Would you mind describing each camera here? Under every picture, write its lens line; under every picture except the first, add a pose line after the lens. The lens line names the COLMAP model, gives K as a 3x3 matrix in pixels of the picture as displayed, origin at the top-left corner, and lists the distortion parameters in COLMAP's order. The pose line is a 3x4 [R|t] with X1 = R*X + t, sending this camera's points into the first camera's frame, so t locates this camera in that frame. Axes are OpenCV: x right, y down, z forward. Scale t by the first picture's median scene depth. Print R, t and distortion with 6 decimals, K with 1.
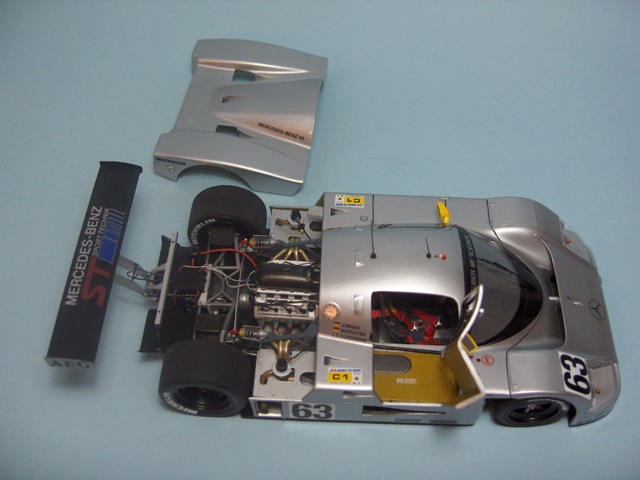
lens RADIAL K [[736.3, 0, 319.7], [0, 736.3, 241.1], [0, 0, 1]] dist [-0.136671, 0.000000]
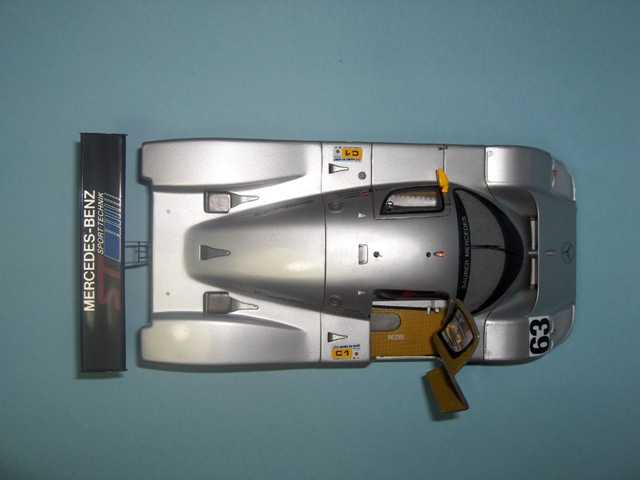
lens RADIAL K [[736.3, 0, 319.7], [0, 736.3, 239.6], [0, 0, 1]] dist [-0.136671, 0.000000]
pose [[0.993894, -0.037034, 0.103936, -0.114600], [-0.033412, 0.796740, 0.603398, -0.618780], [-0.105156, -0.603186, 0.790638, 0.189733]]
